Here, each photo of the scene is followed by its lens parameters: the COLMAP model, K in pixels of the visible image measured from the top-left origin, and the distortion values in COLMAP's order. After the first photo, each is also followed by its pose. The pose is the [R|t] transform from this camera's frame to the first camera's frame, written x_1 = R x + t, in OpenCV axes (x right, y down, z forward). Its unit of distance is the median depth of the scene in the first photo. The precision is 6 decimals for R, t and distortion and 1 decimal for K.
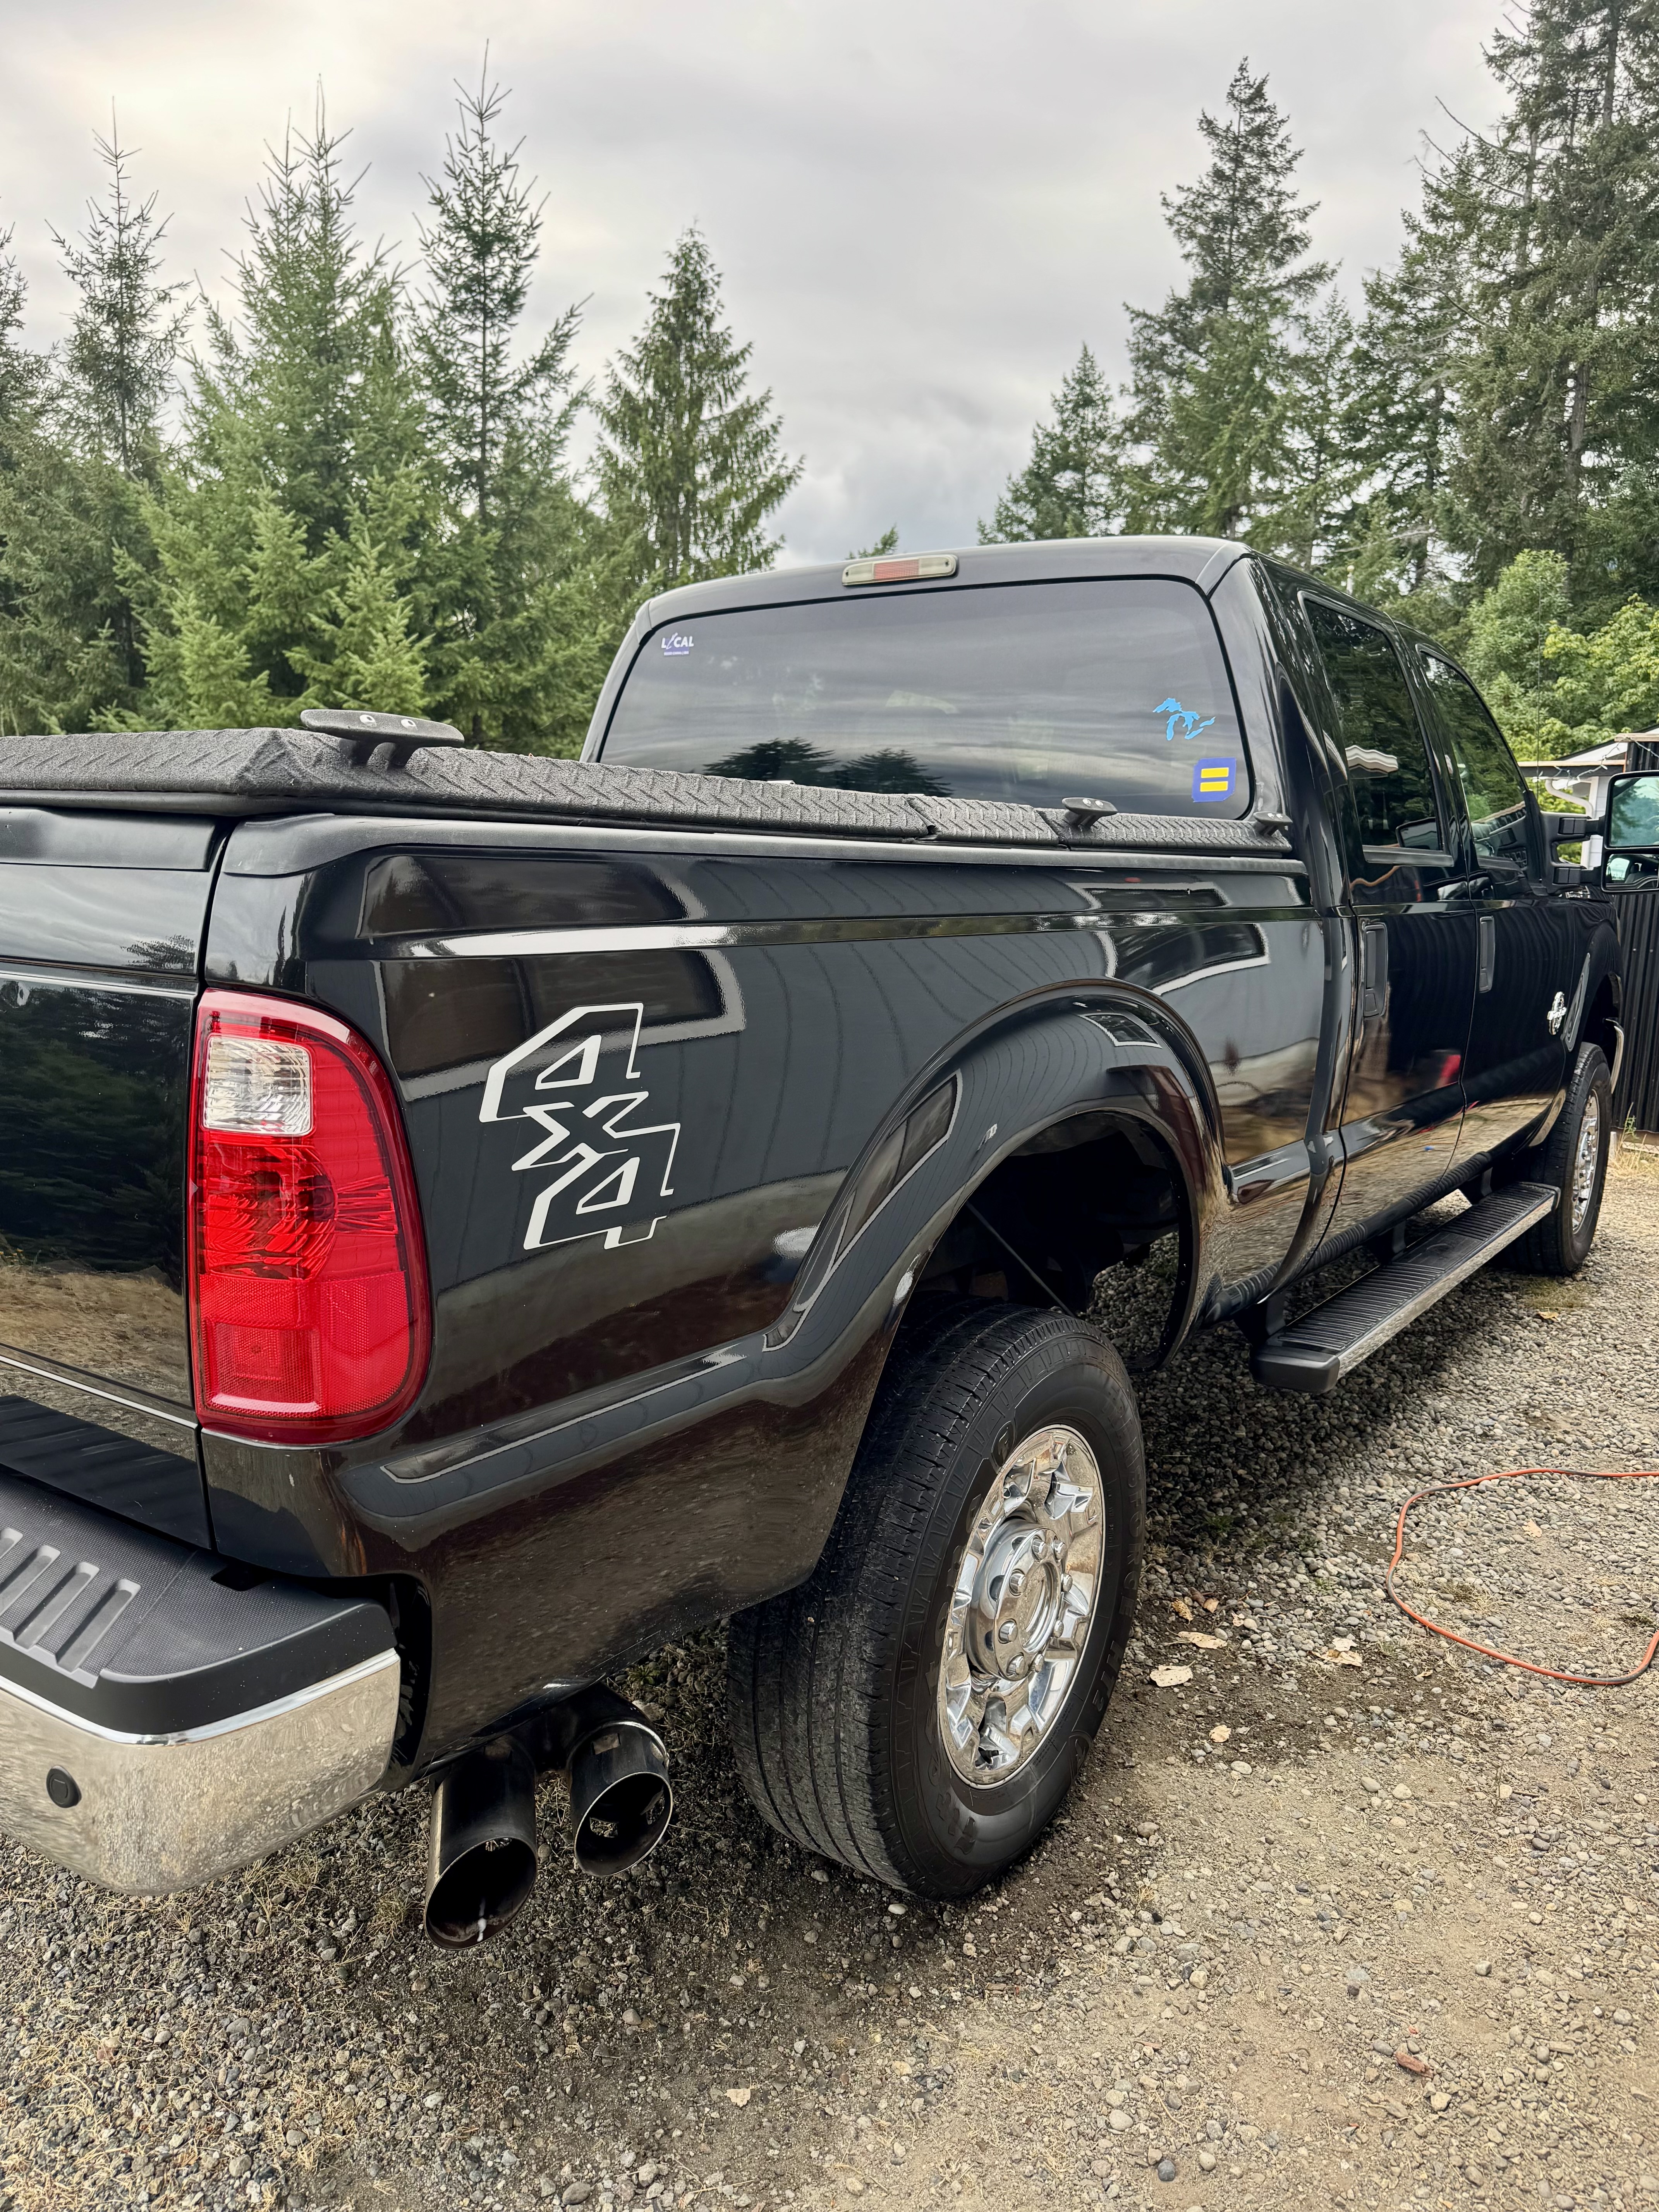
lens RADIAL K [[1624.3, 0, 832.0], [0, 1624.3, 1108.9], [0, 0, 1]] dist [0.000876, -0.002567]
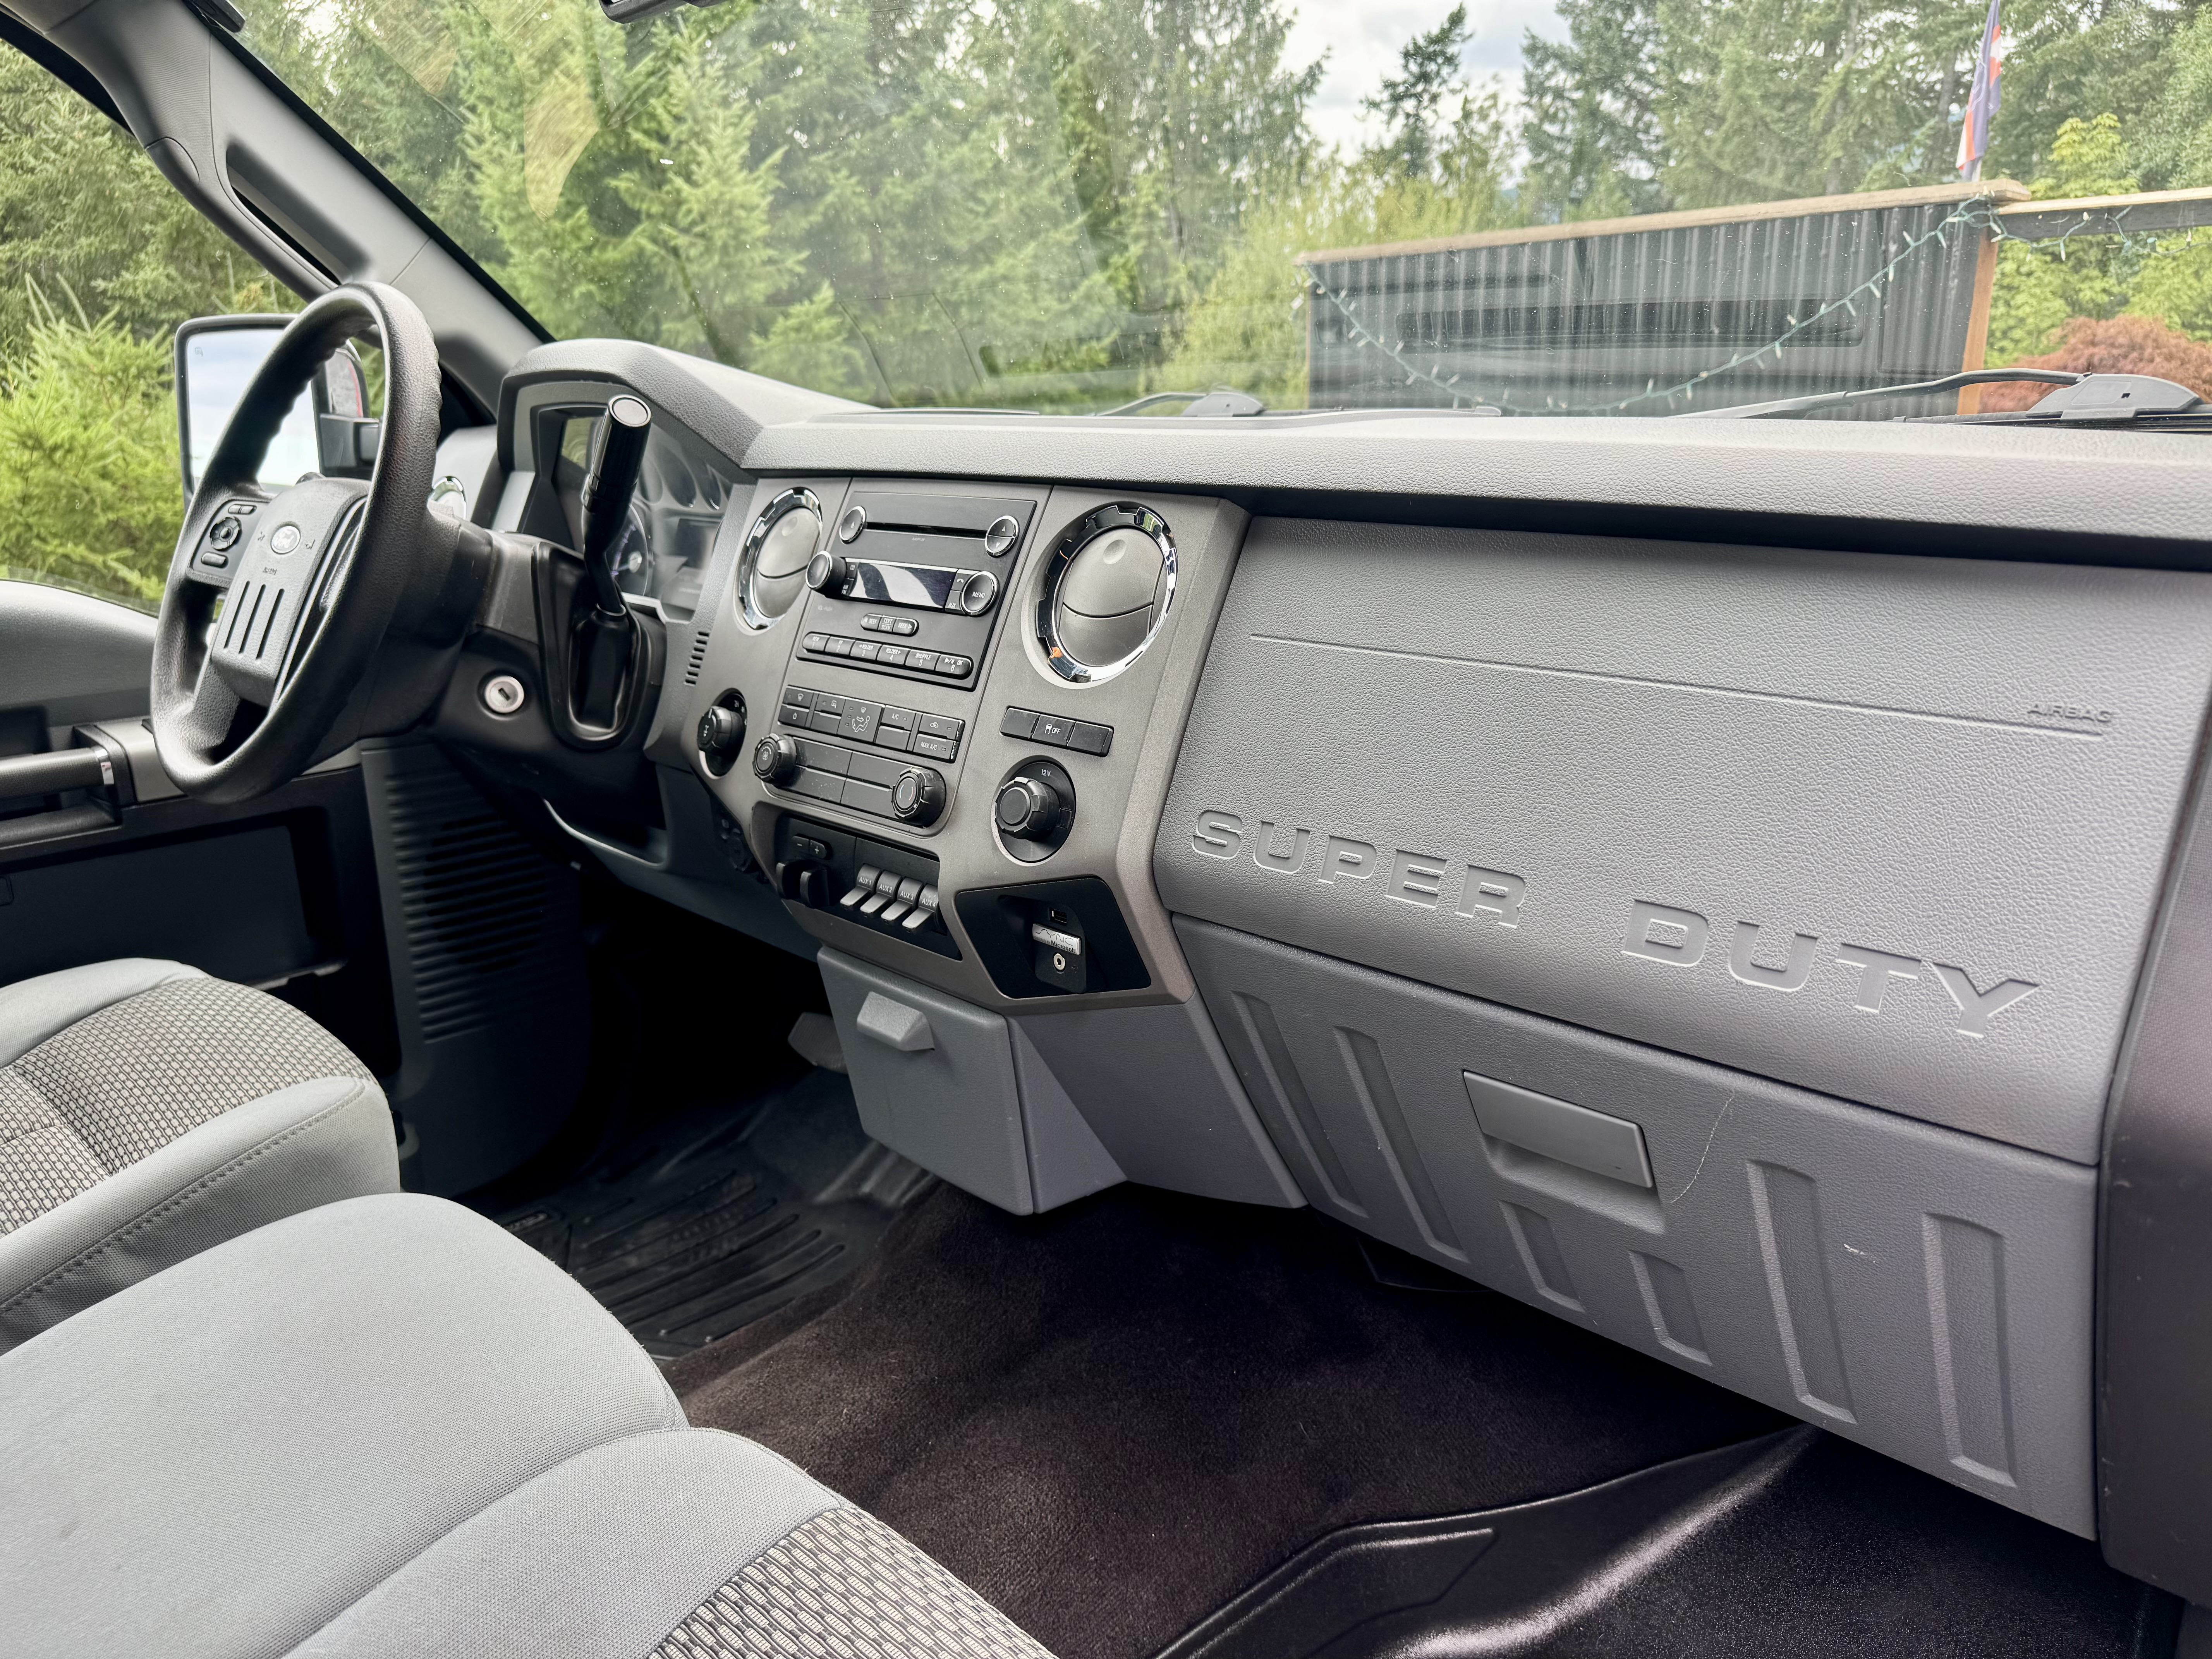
lens RADIAL K [[1578.2, 0, 1102.5], [0, 1578.2, 826.4], [0, 0, 1]] dist [-0.011654, 0.004179]
pose [[0.979944, 0.014076, -0.198777, 0.078193], [0.010241, 0.992627, 0.120779, -0.045578], [0.199011, -0.120392, 0.972574, 0.219064]]
